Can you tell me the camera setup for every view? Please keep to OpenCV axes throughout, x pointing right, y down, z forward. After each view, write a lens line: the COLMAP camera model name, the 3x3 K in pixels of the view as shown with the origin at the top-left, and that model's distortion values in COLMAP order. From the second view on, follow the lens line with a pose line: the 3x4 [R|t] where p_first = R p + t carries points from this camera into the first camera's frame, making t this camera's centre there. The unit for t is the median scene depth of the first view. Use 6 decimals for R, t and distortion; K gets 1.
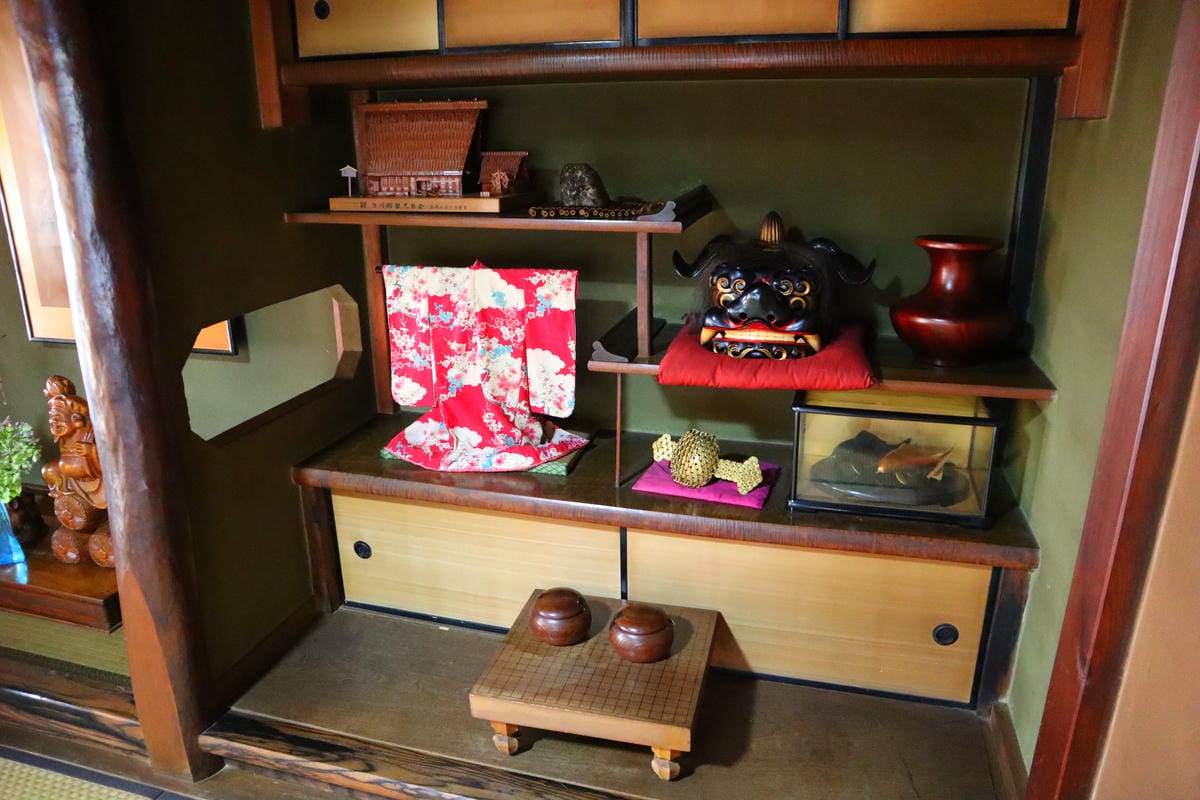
lens RADIAL K [[822.2, 0, 600.0], [0, 822.2, 400.0], [0, 0, 1]] dist [-0.155064, 0.117672]
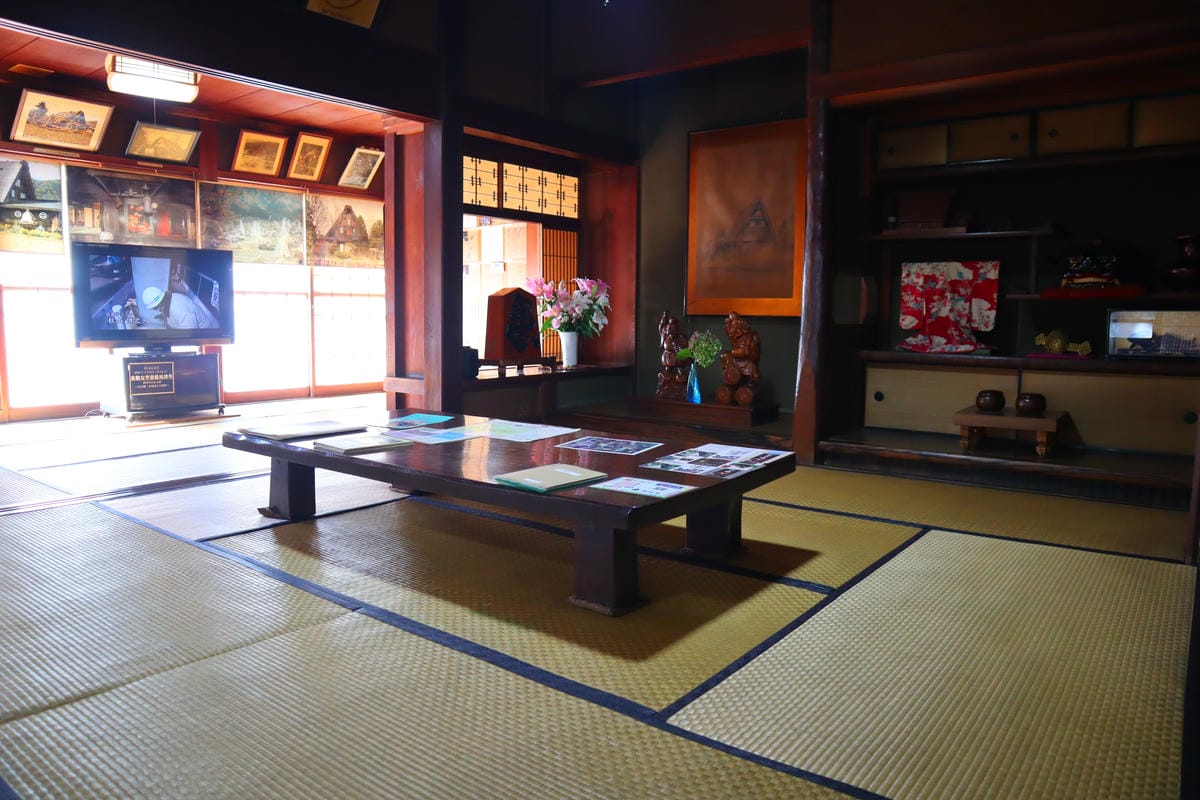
lens RADIAL K [[822.2, 0, 600.0], [0, 822.2, 400.0], [0, 0, 1]] dist [-0.155064, 0.117672]
pose [[0.923722, 0.057211, -0.378767, -0.182785], [-0.134787, 0.974095, -0.181581, 0.706065], [0.358566, 0.218783, 0.907504, -1.183589]]
